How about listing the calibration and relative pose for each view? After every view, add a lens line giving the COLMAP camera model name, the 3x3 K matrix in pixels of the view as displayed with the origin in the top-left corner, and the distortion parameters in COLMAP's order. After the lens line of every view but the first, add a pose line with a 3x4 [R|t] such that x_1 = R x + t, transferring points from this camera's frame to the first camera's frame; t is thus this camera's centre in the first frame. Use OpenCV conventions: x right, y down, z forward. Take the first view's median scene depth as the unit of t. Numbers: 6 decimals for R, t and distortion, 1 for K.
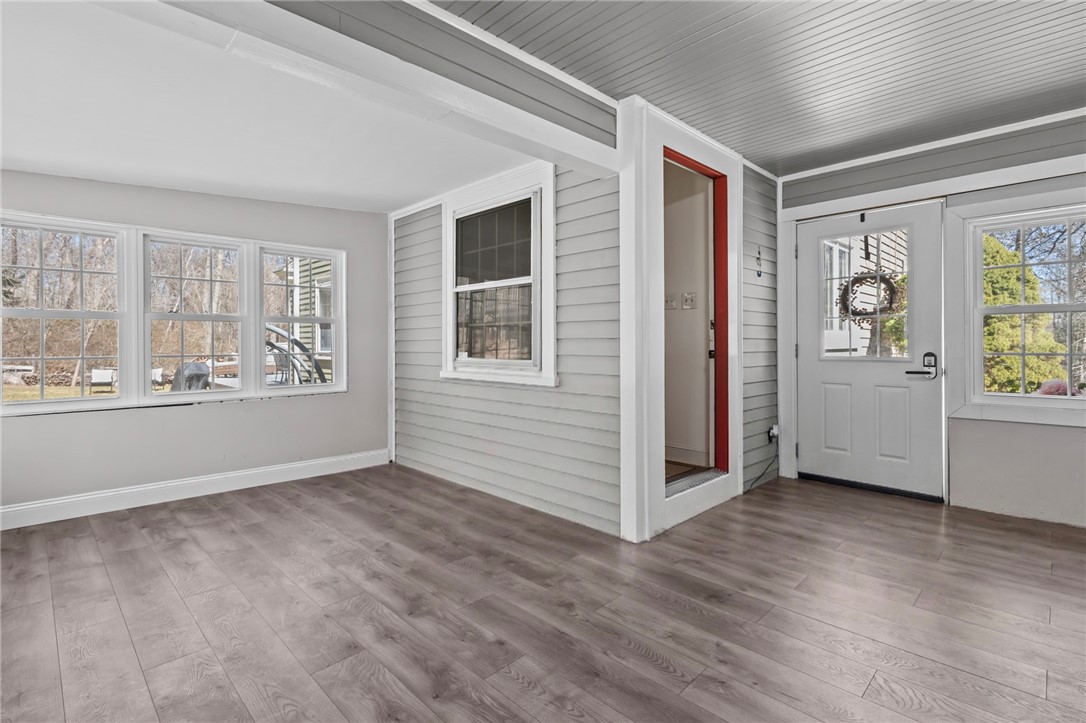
lens RADIAL K [[500.0, 0, 534.6], [0, 500.0, 345.3], [0, 0, 1]] dist [0.007935, -0.001723]
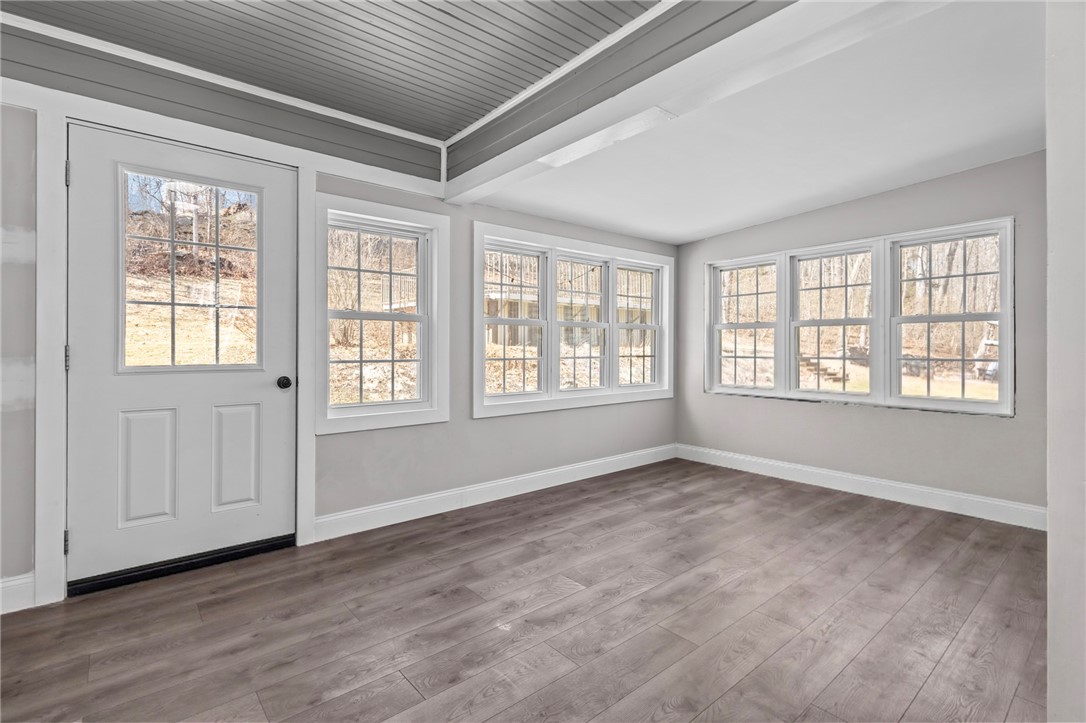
lens RADIAL K [[500.0, 0, 549.4], [0, 500.0, 353.4], [0, 0, 1]] dist [0.007935, -0.001723]
pose [[-0.068831, 0.008417, -0.997593, 0.806440], [0.002165, 0.999963, 0.008288, -0.001288], [0.997626, -0.001589, -0.068847, 0.853110]]
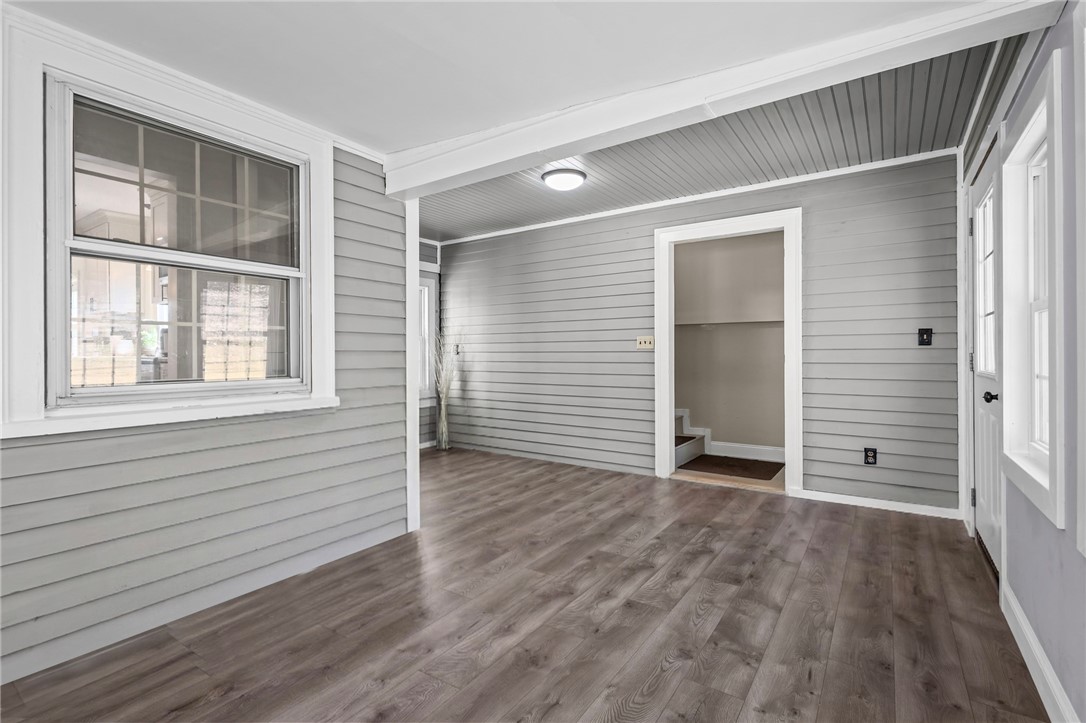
lens RADIAL K [[500.0, 0, 535.2], [0, 500.0, 355.8], [0, 0, 1]] dist [0.007935, -0.001723]
pose [[-0.173953, -0.001873, 0.984752, -1.322920], [0.001611, 0.999996, 0.002187, -0.009260], [-0.984753, 0.001967, -0.173949, 1.246412]]
